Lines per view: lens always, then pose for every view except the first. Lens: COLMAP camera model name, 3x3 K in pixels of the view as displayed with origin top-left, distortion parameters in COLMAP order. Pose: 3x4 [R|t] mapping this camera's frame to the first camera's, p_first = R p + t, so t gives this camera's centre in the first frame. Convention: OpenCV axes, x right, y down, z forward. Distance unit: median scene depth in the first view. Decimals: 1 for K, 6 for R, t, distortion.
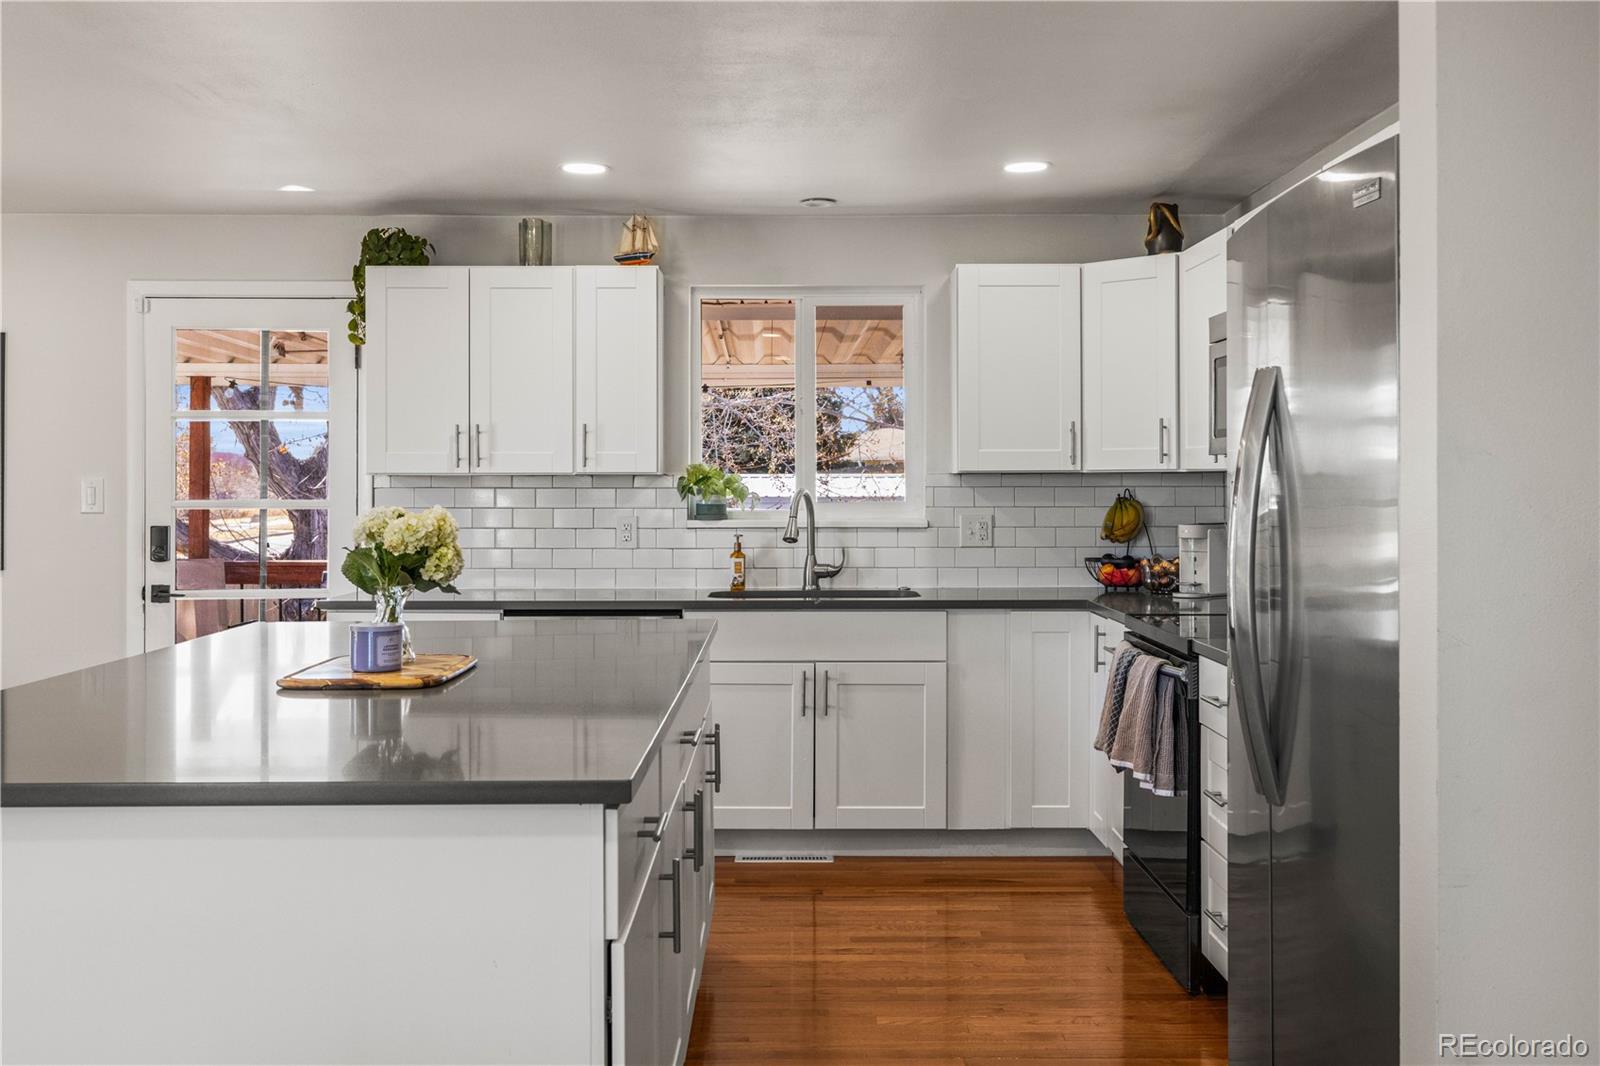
lens RADIAL K [[1578.3, 0, 800.6], [0, 1578.3, 482.8], [0, 0, 1]] dist [-0.010275, 0.000000]
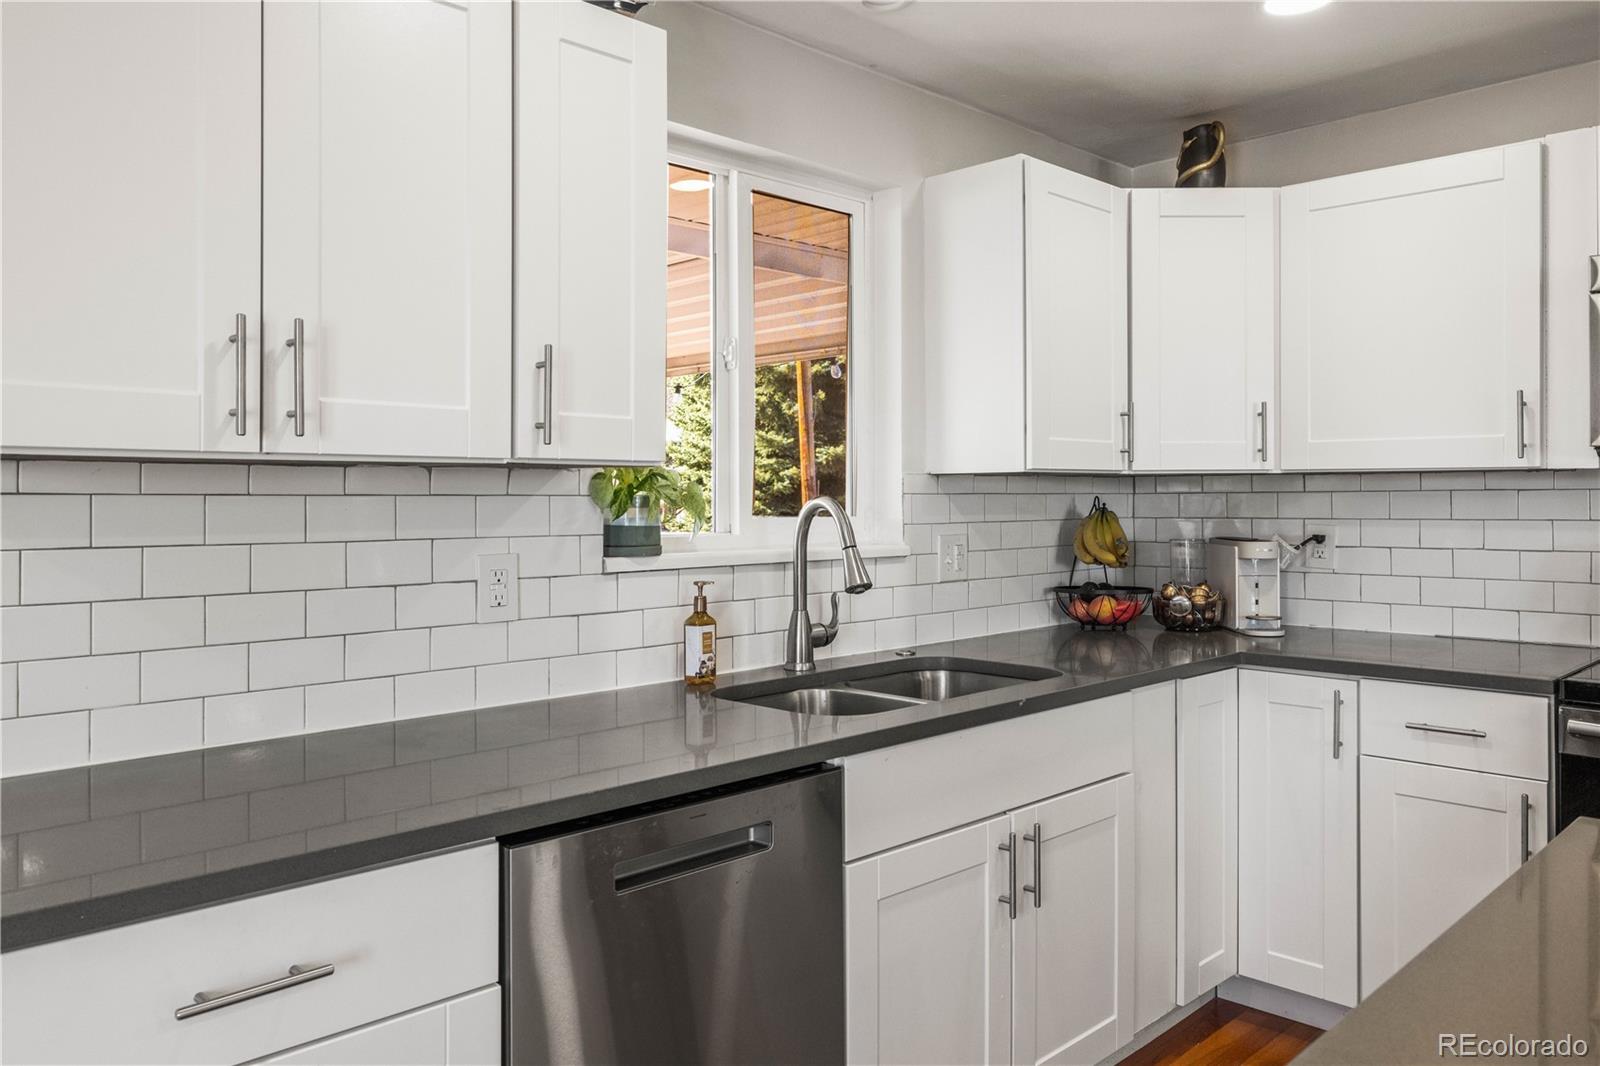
lens RADIAL K [[1176.3, 0, 798.4], [0, 1176.3, 495.6], [0, 0, 1]] dist [0.005988, -0.005622]
pose [[0.716855, -0.000233, 0.697222, -0.300615], [0.002322, 0.999995, -0.002053, 0.004416], [-0.697218, 0.003091, 0.716852, 0.698148]]
